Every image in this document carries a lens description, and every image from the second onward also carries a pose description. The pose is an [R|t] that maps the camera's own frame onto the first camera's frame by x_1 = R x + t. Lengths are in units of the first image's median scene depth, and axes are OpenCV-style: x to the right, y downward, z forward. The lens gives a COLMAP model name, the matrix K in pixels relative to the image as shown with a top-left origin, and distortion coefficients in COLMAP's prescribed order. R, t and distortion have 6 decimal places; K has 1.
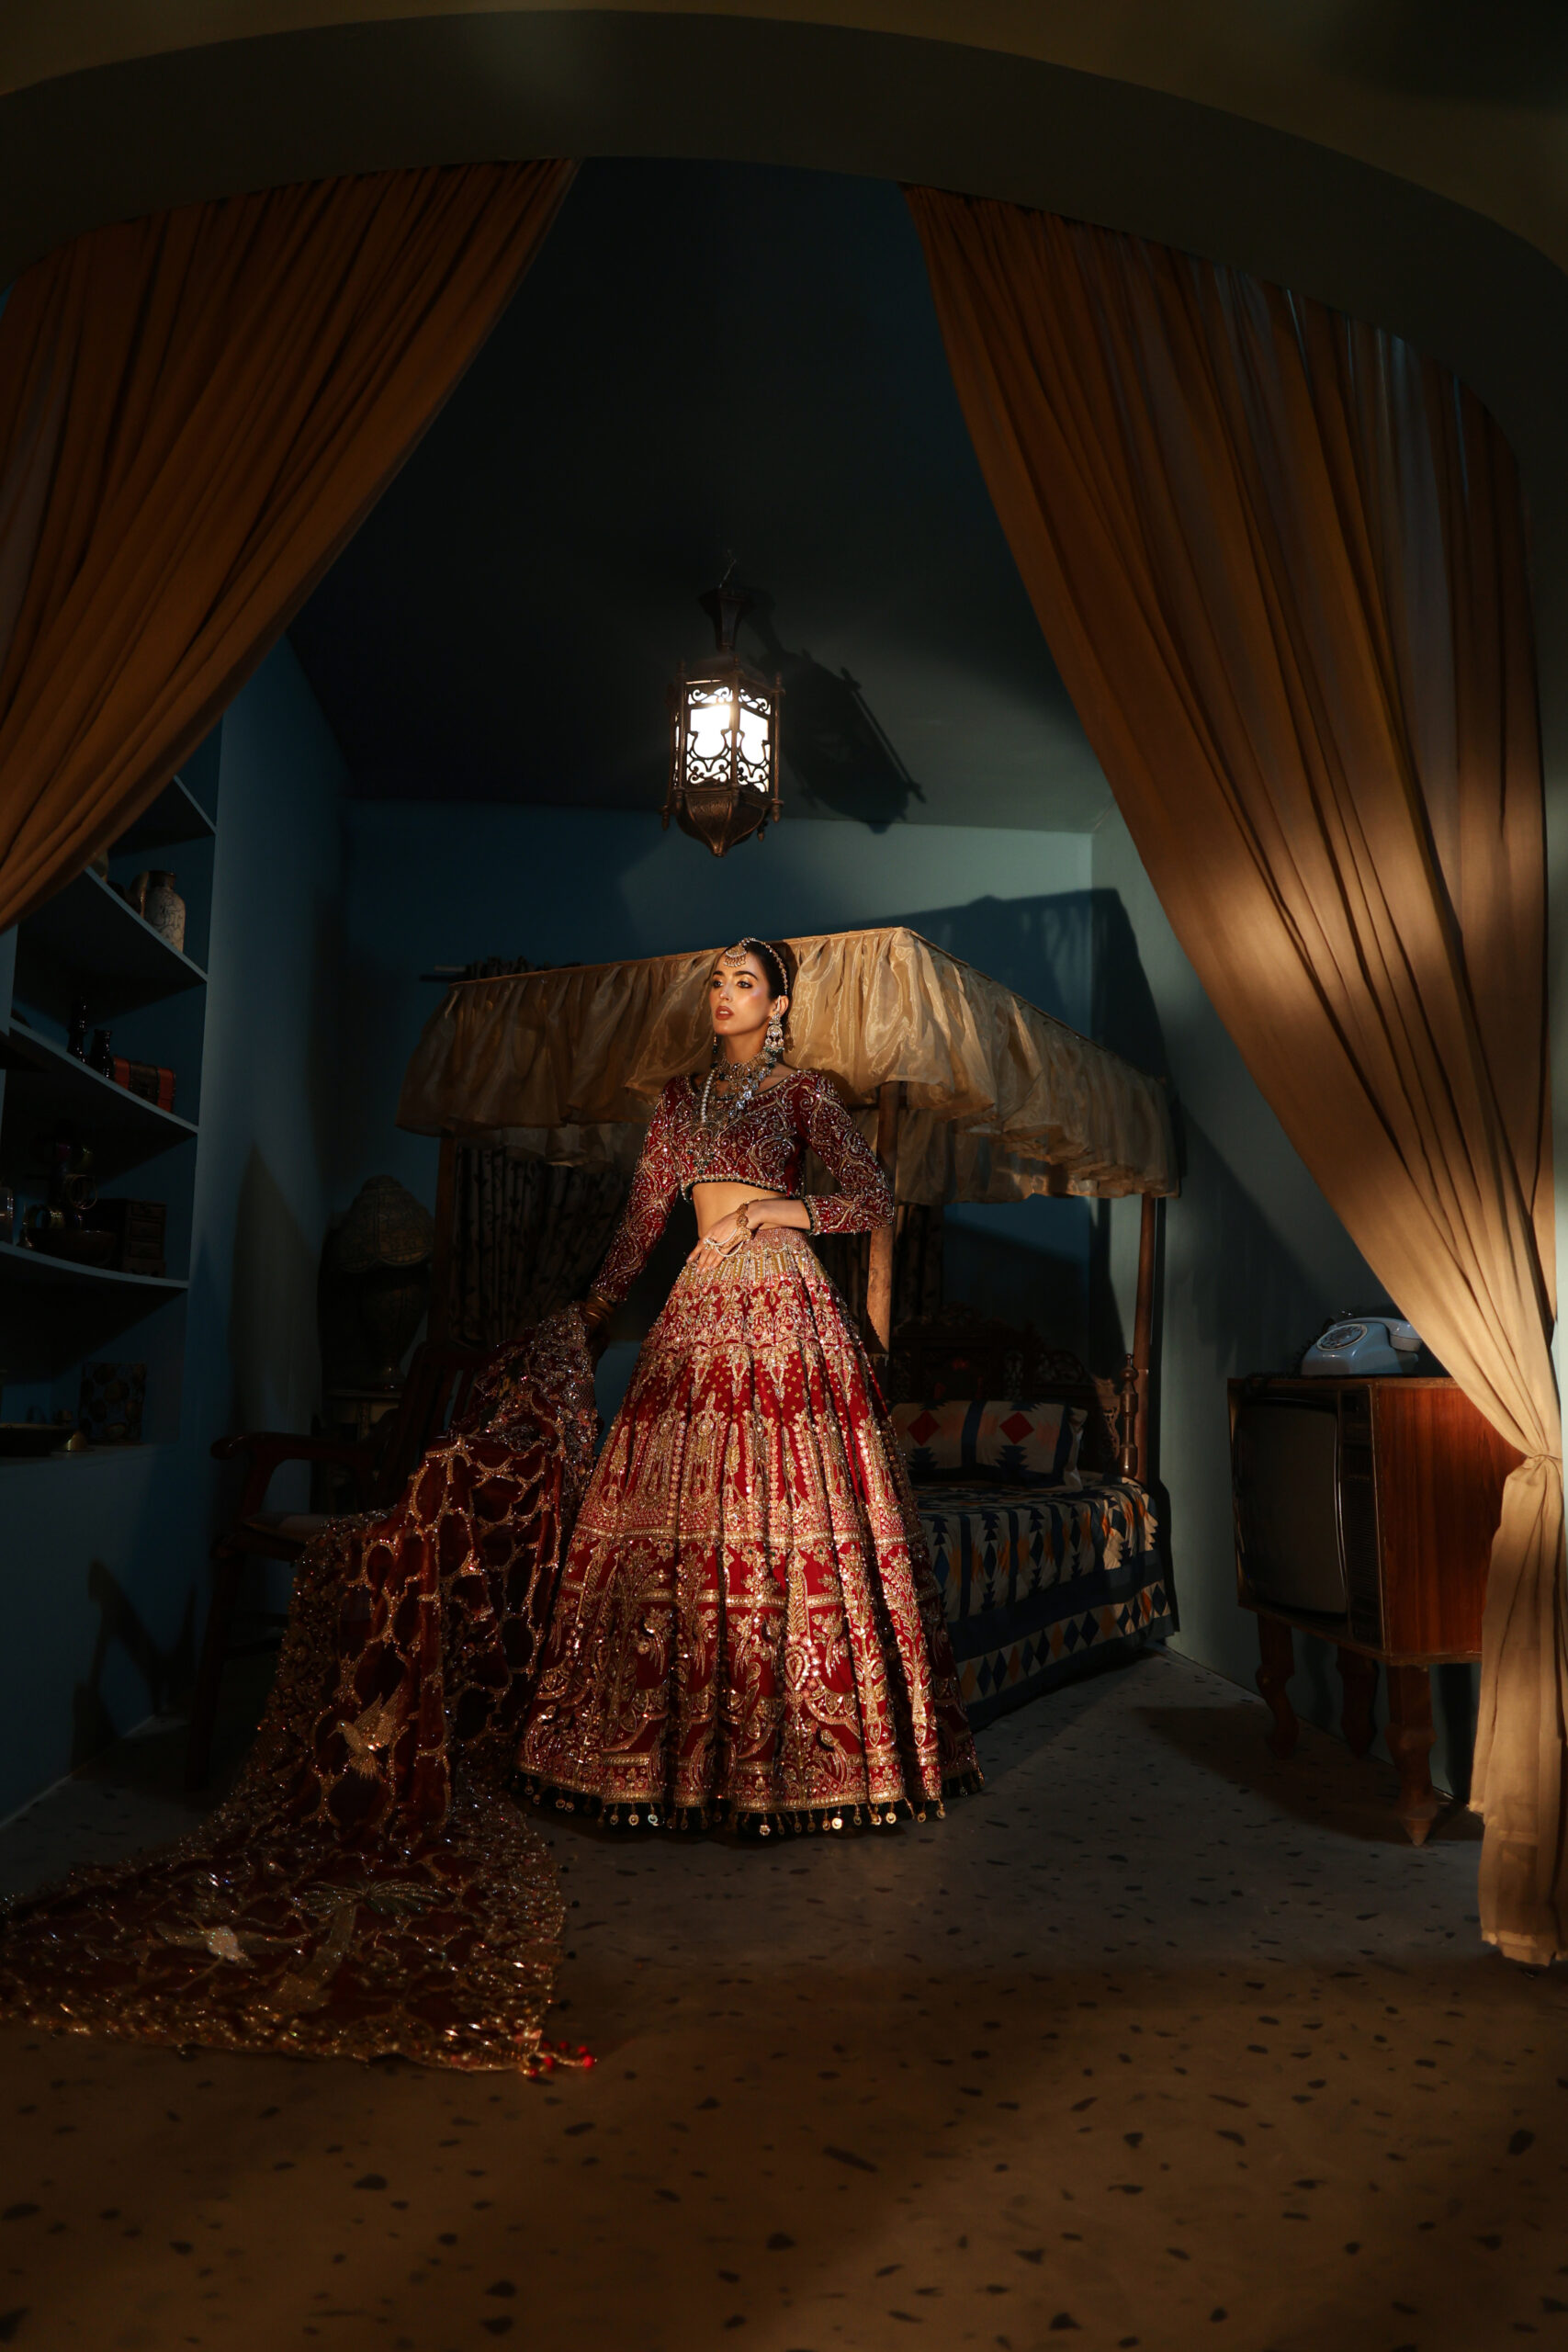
lens RADIAL K [[1598.8, 0, 740.2], [0, 1598.8, 1169.5], [0, 0, 1]] dist [0.018081, -0.000342]
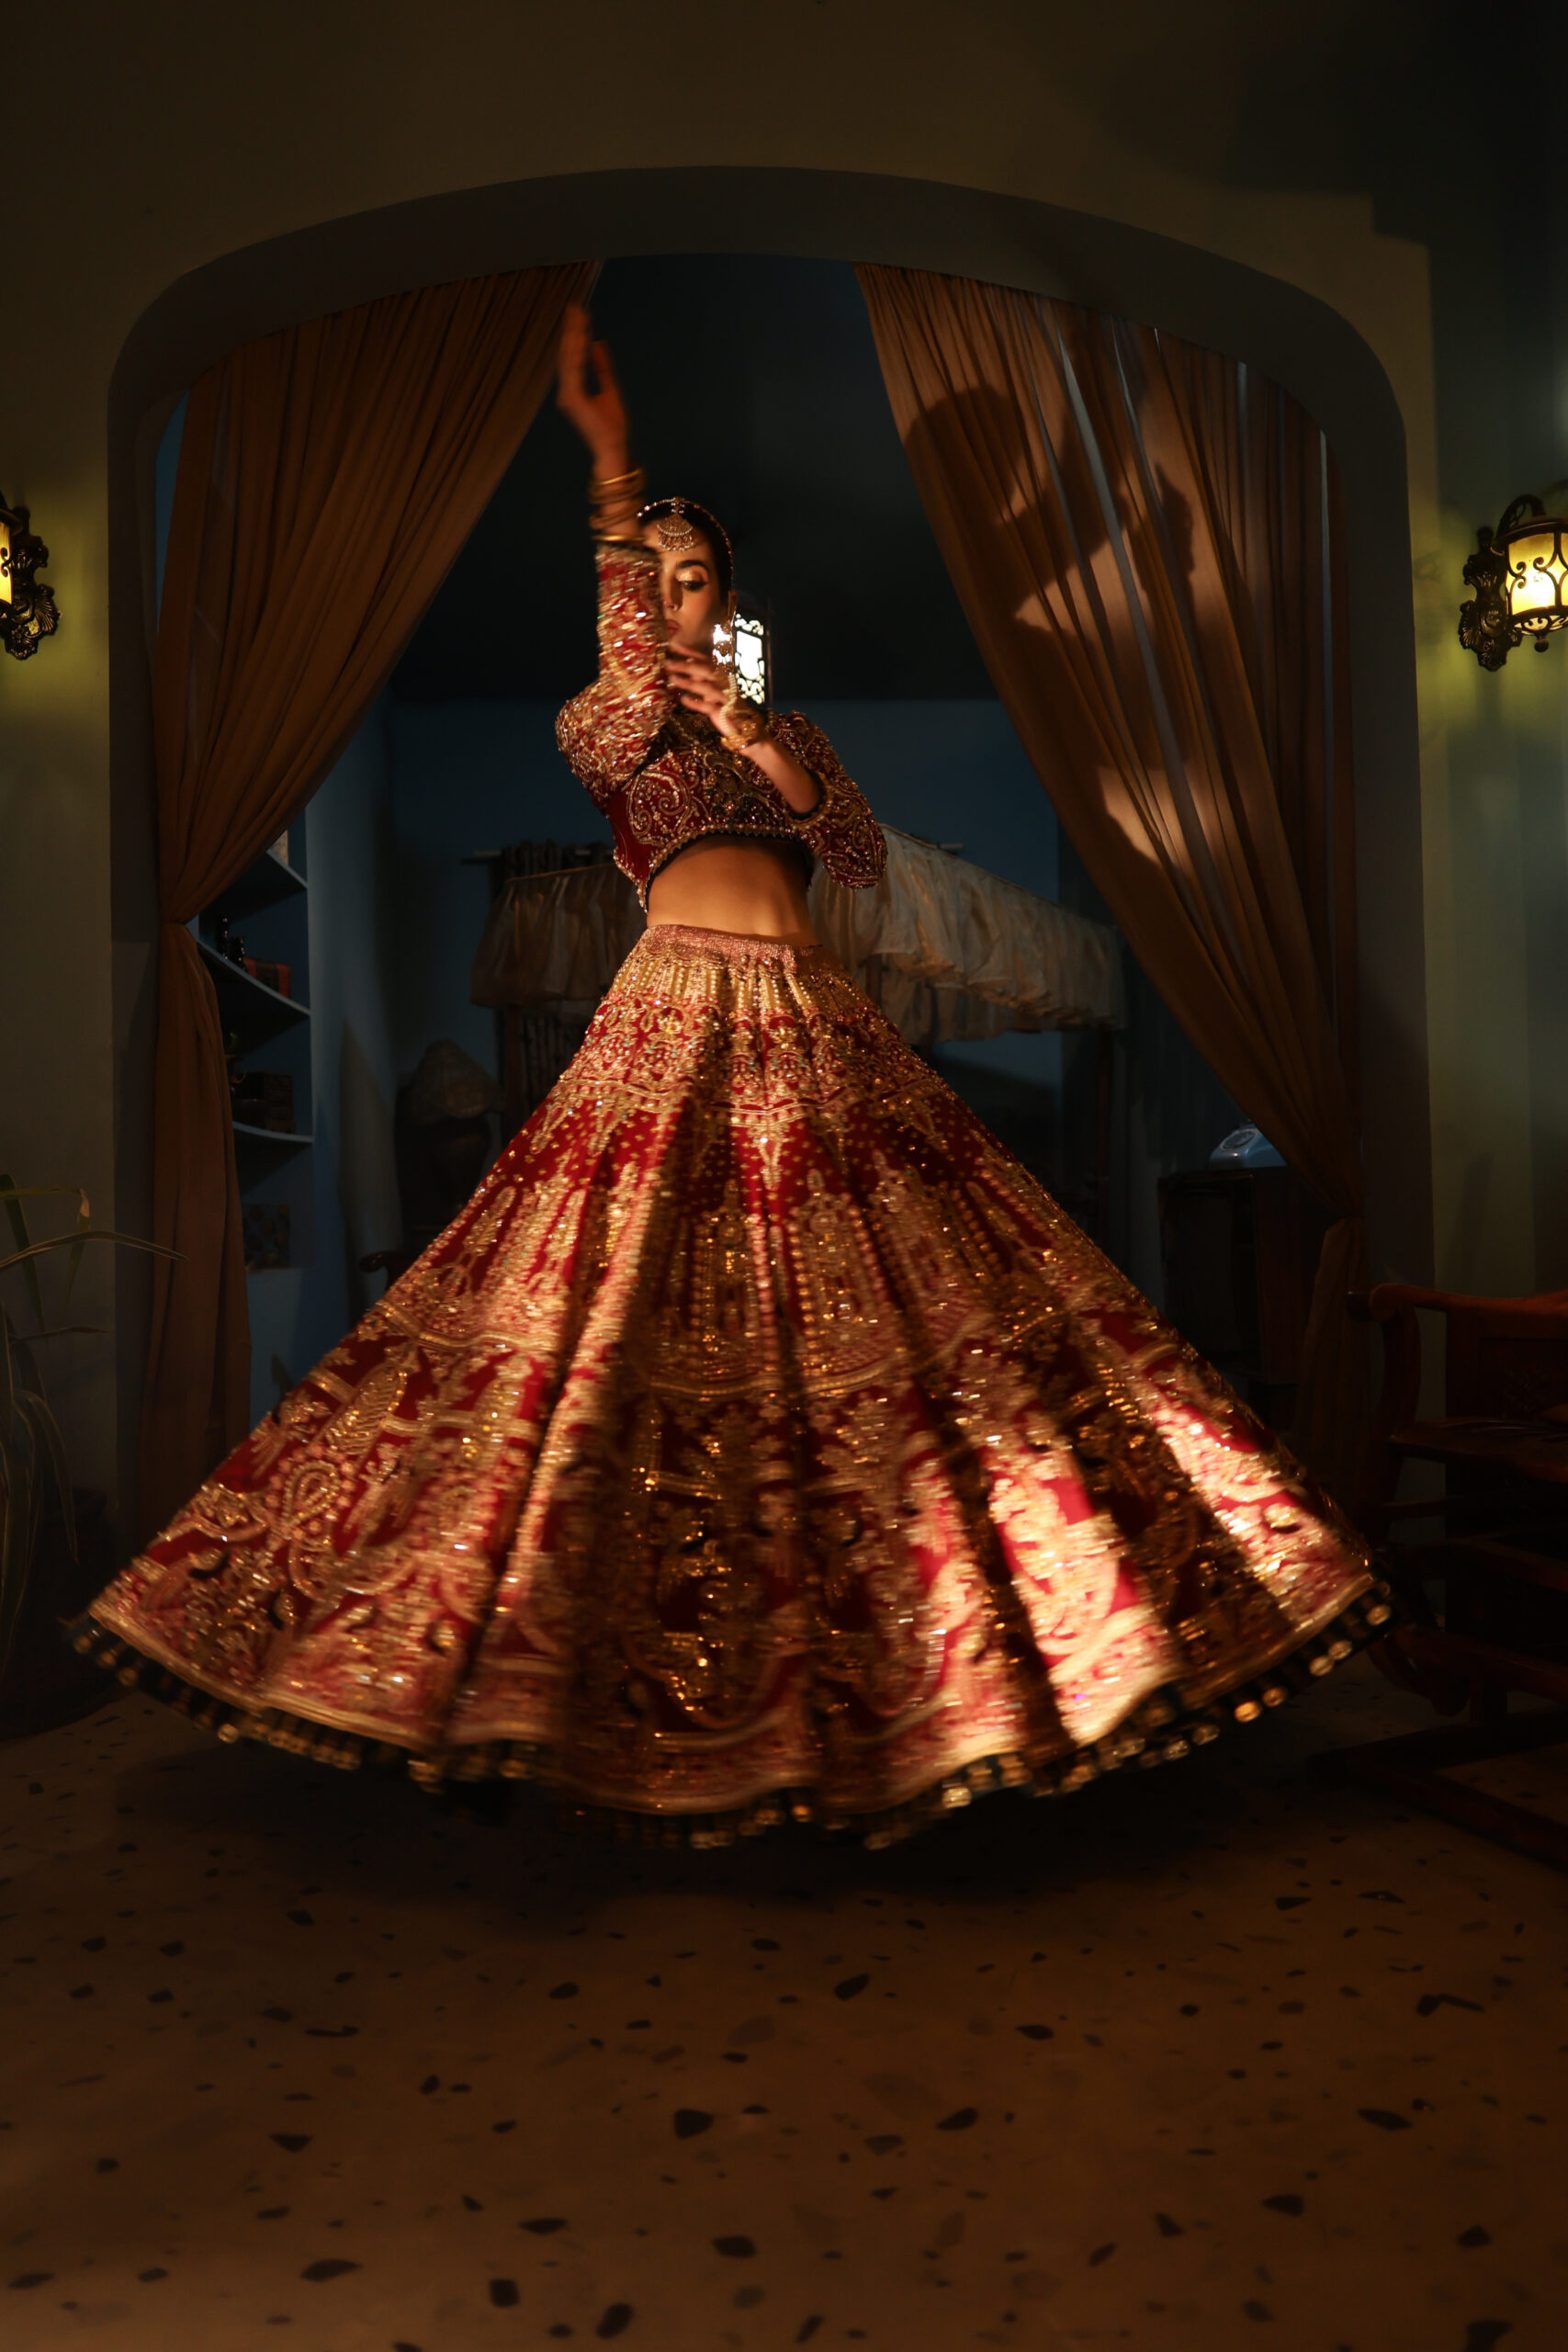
lens RADIAL K [[1598.8, 0, 750.0], [0, 1598.8, 1206.4], [0, 0, 1]] dist [0.018081, -0.000342]
pose [[0.999019, -0.044268, -0.000997, -0.008380], [0.044048, 0.991227, 0.124612, -0.015147], [-0.004528, -0.124534, 0.992205, -0.222955]]
